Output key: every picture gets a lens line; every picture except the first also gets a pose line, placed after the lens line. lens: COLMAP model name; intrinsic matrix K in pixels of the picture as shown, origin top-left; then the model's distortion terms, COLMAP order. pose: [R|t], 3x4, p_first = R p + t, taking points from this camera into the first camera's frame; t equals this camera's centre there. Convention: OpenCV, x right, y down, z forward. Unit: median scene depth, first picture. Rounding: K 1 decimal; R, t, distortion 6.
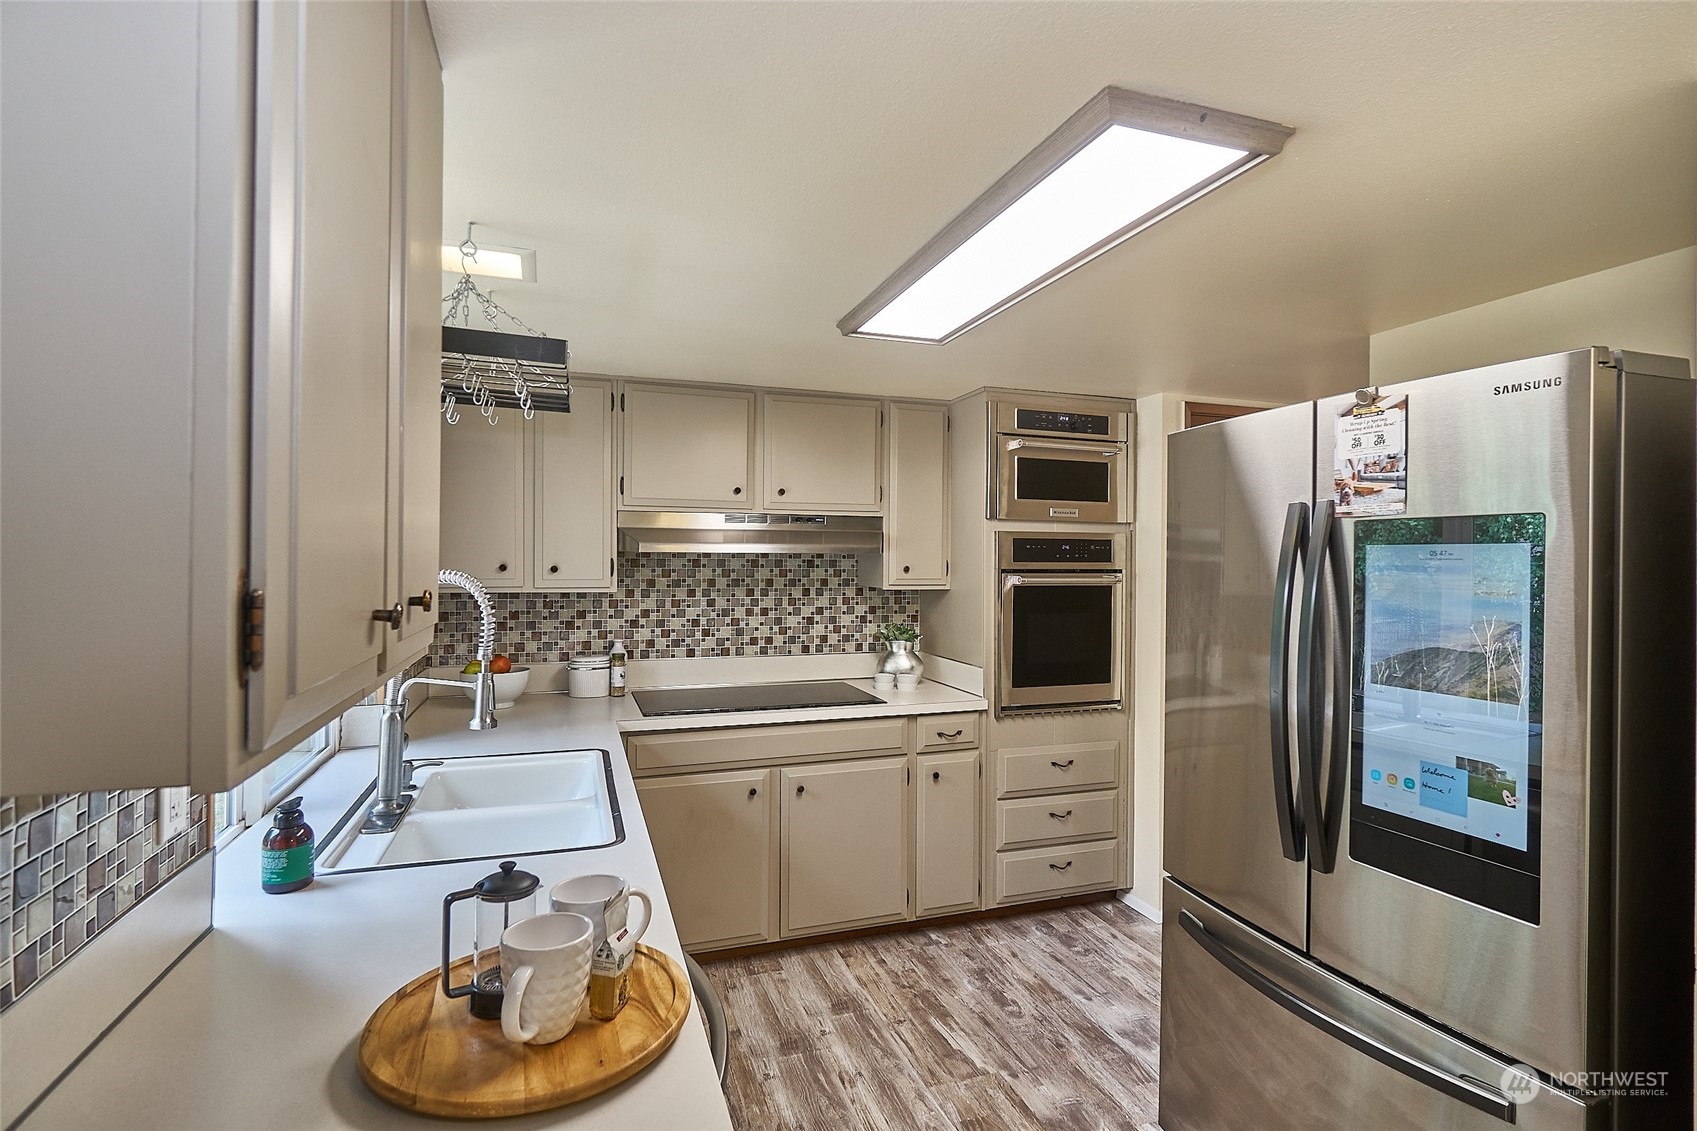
lens RADIAL K [[803.3, 0, 845.3], [0, 803.3, 561.7], [0, 0, 1]] dist [-0.000269, 0.000007]
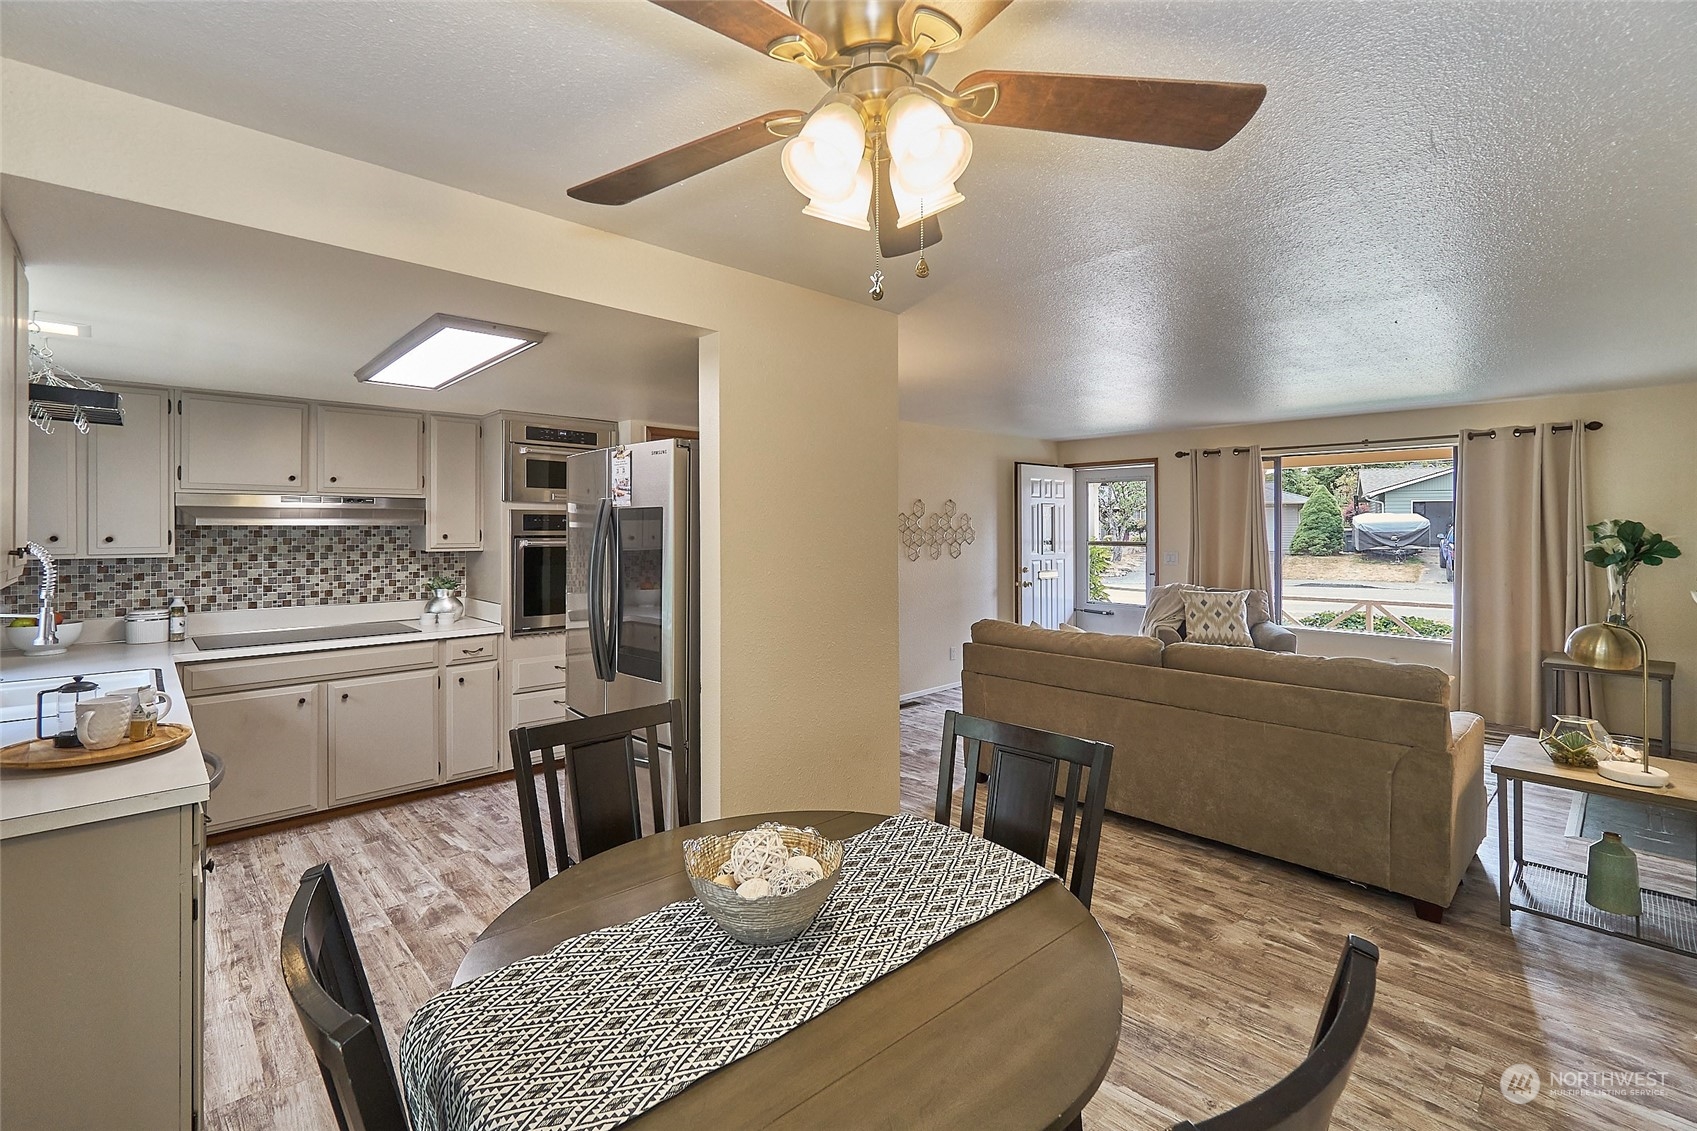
lens RADIAL K [[751.8, 0, 853.3], [0, 751.8, 526.4], [0, 0, 1]] dist [-0.002369, -0.000349]
pose [[0.908316, -0.006464, 0.418236, 0.180871], [0.009490, 0.999942, -0.005157, 0.005288], [-0.418178, 0.008653, 0.908324, -0.488853]]
